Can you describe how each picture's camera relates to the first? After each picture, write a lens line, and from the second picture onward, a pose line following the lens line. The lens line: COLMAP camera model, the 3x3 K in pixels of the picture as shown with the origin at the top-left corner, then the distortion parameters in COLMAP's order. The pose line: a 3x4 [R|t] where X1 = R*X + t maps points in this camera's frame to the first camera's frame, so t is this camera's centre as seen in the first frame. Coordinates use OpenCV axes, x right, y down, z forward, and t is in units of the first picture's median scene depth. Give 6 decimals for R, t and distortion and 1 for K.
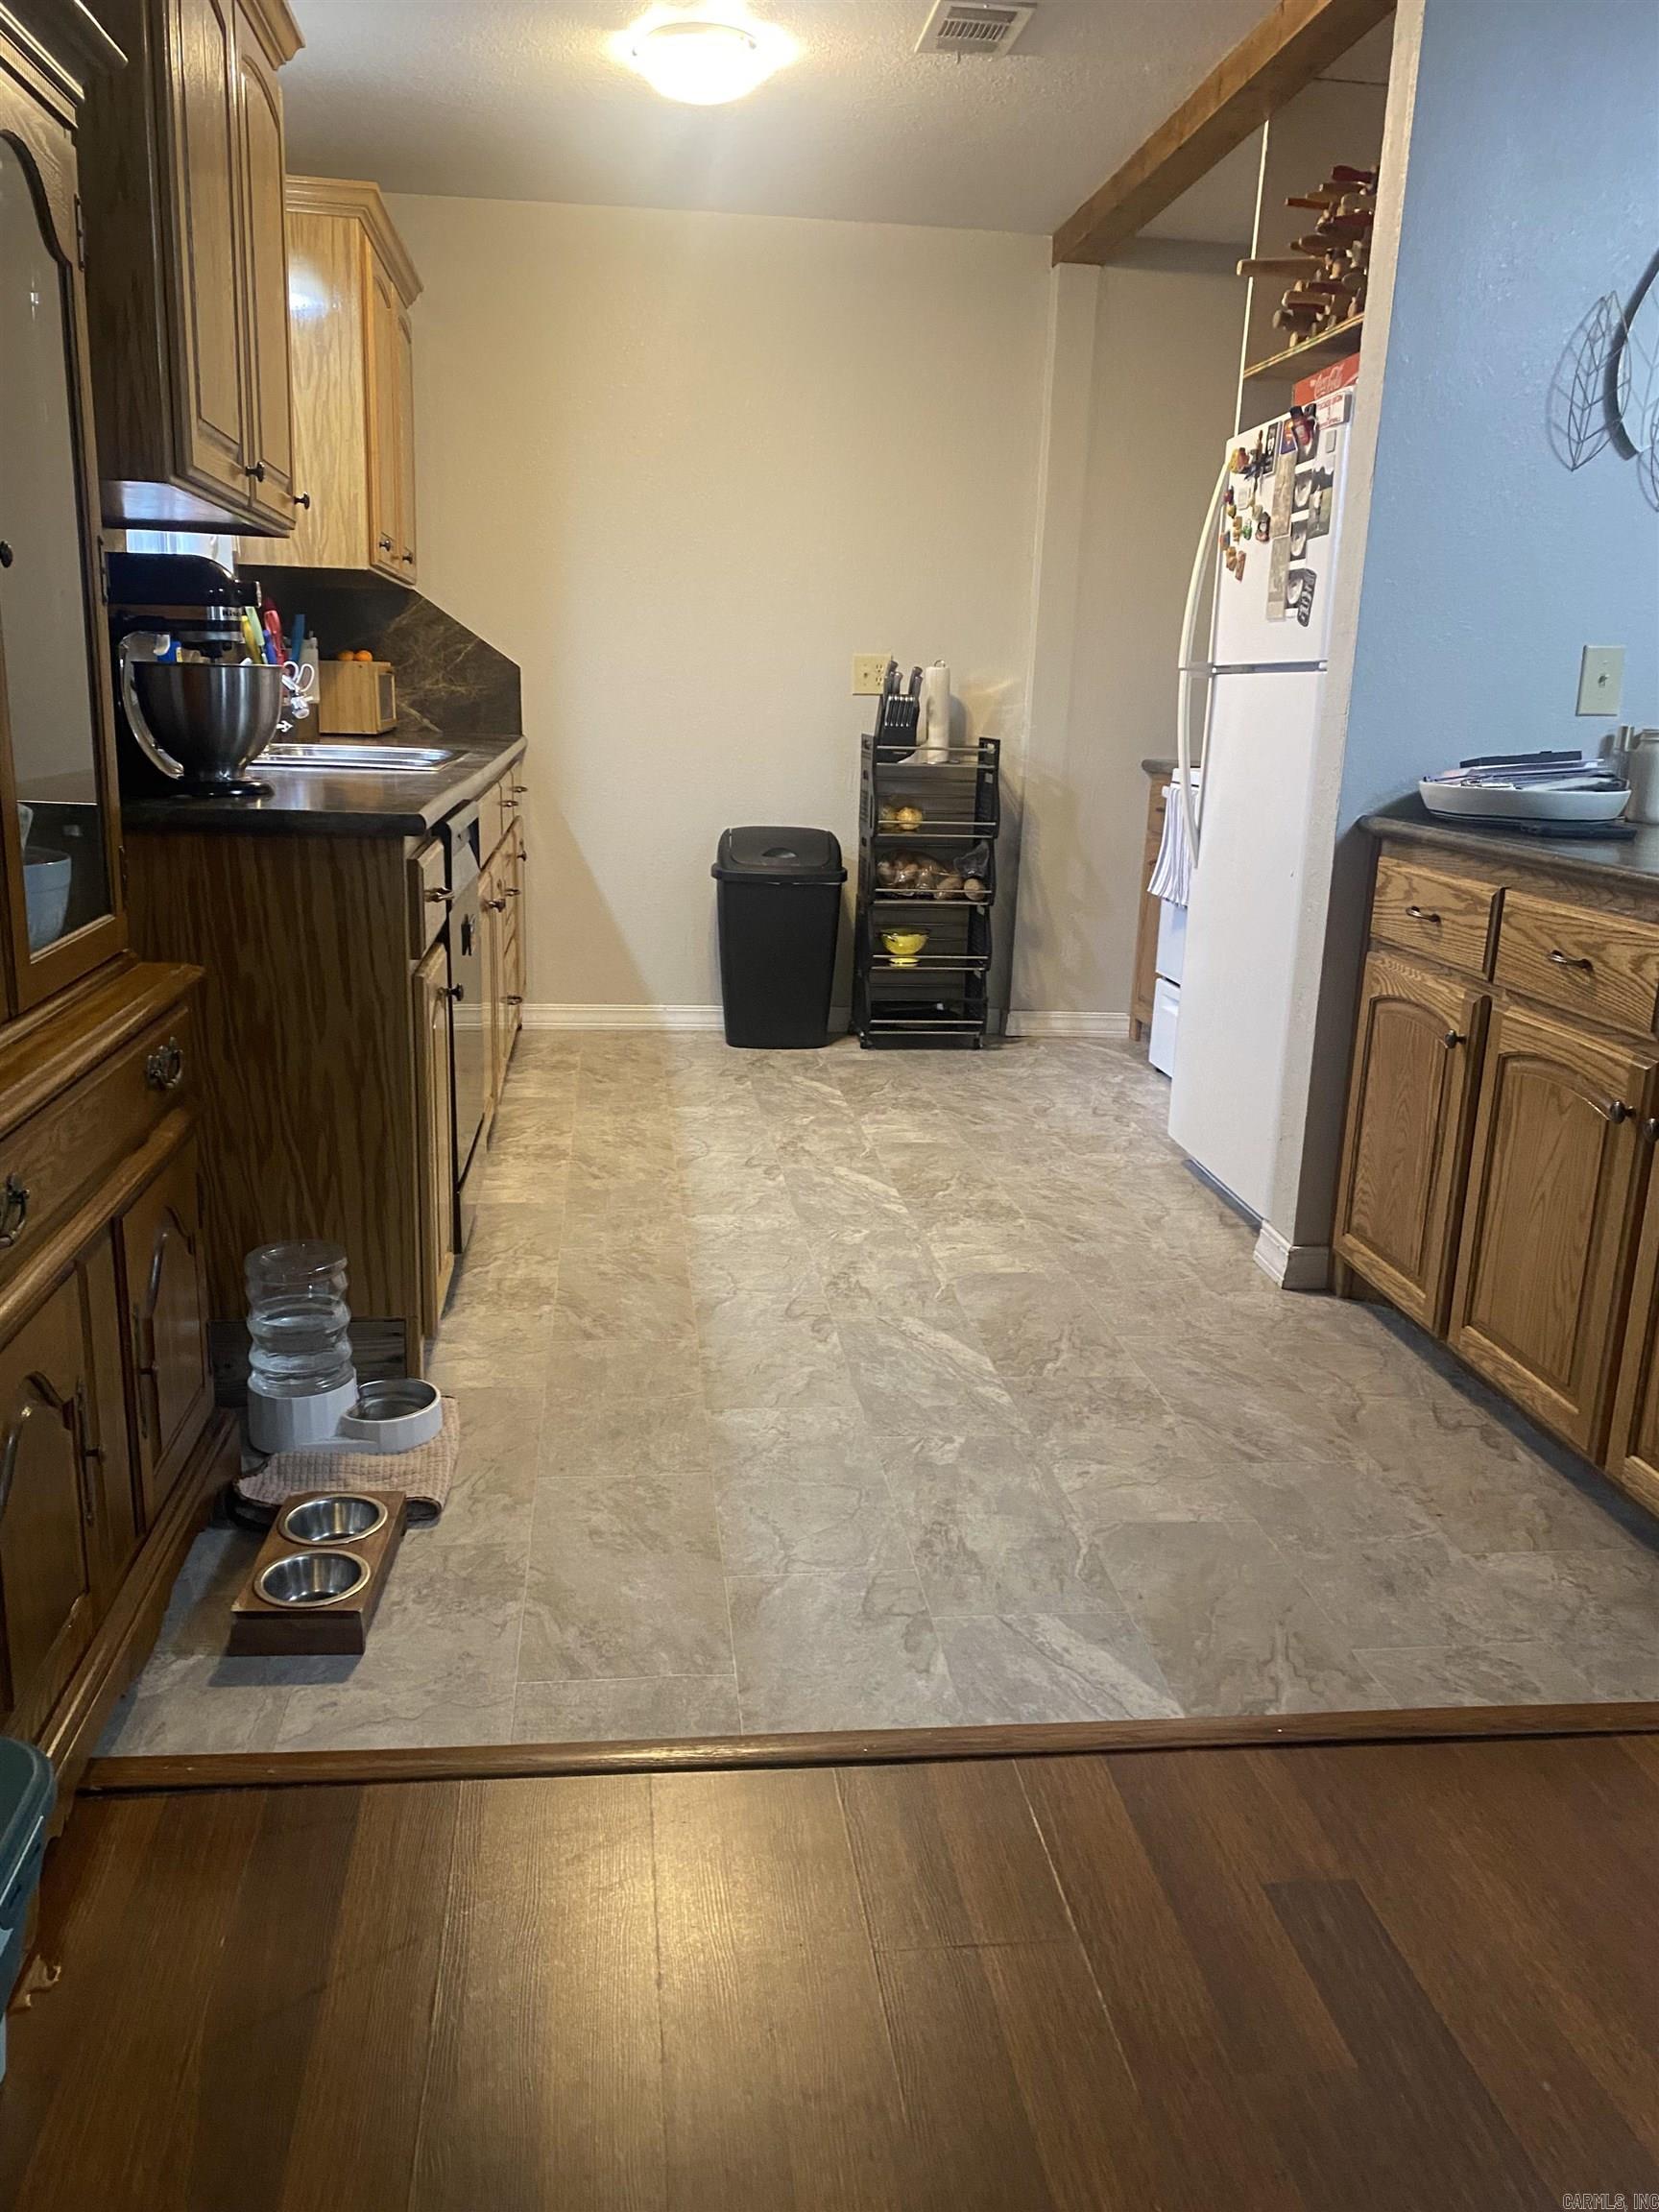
lens RADIAL K [[1685.8, 0, 829.5], [0, 1685.8, 1106.0], [0, 0, 1]] dist [0.195870, -0.545024]
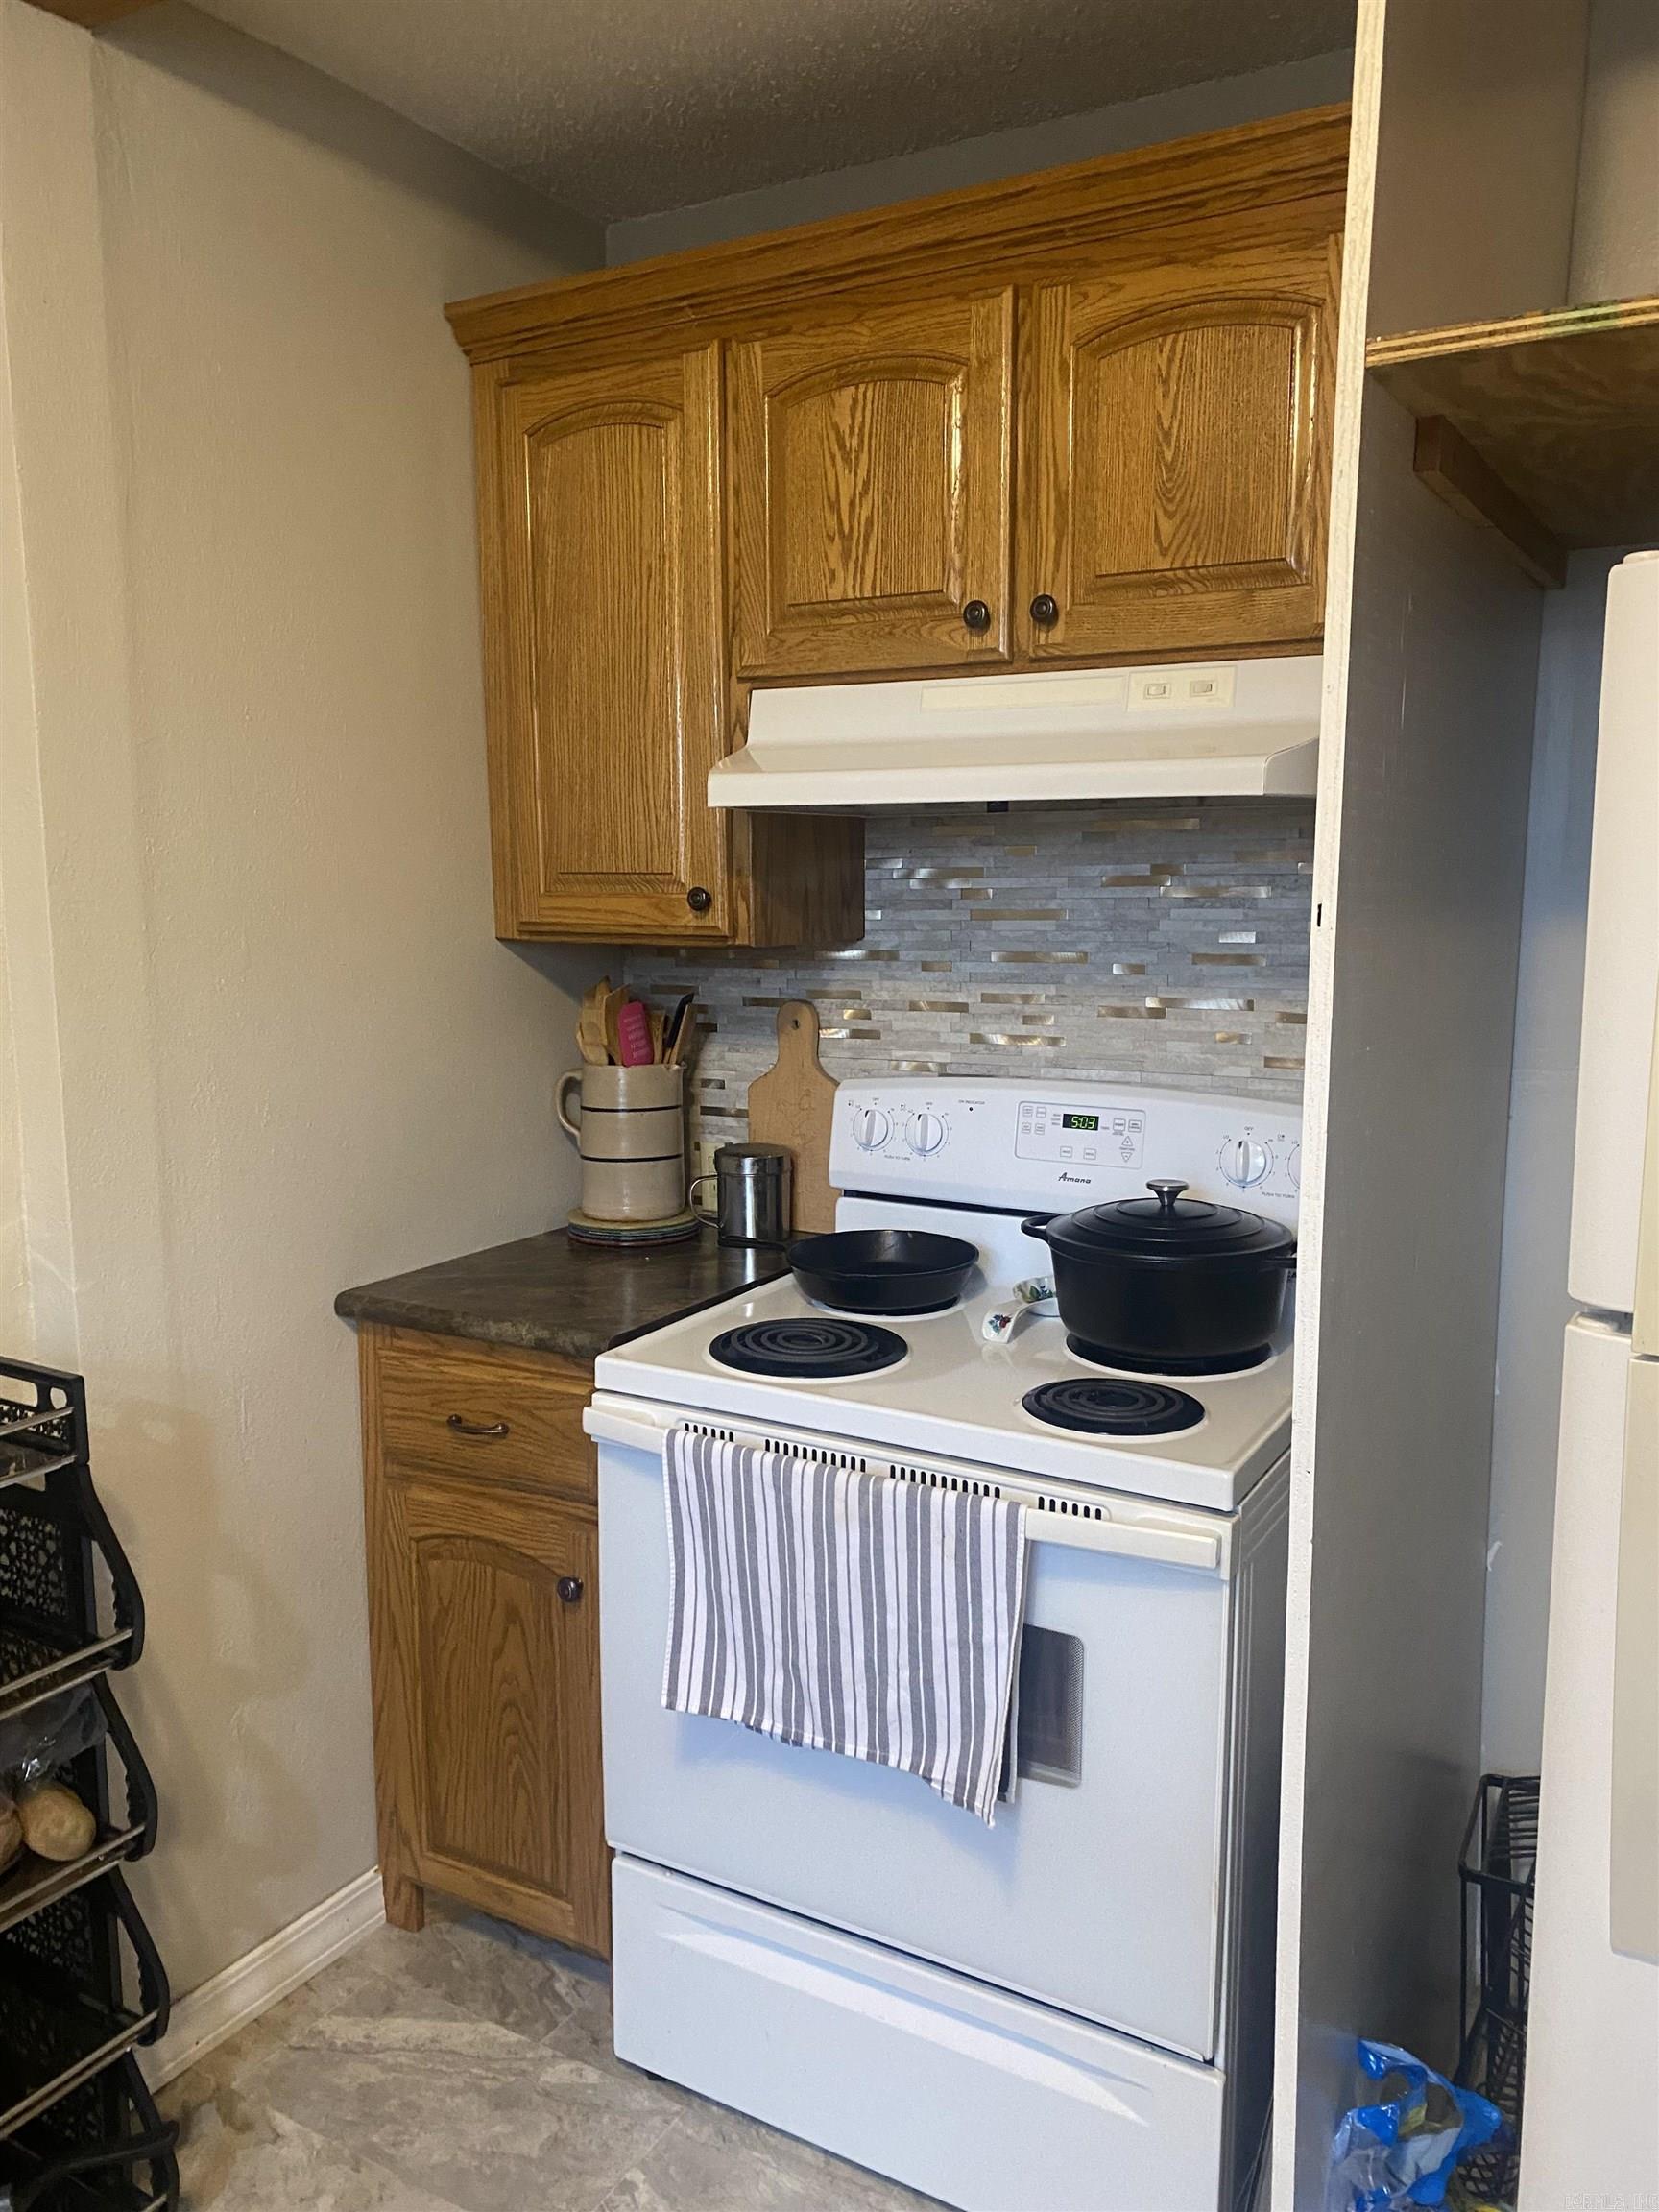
lens RADIAL K [[1662.6, 0, 829.5], [0, 1662.6, 1106.0], [0, 0, 1]] dist [0.002216, 0.000575]
pose [[0.592689, -0.146245, 0.792043, -0.059058], [0.218779, 0.975636, 0.016431, -0.238232], [-0.775149, 0.163544, 0.610244, 0.684203]]
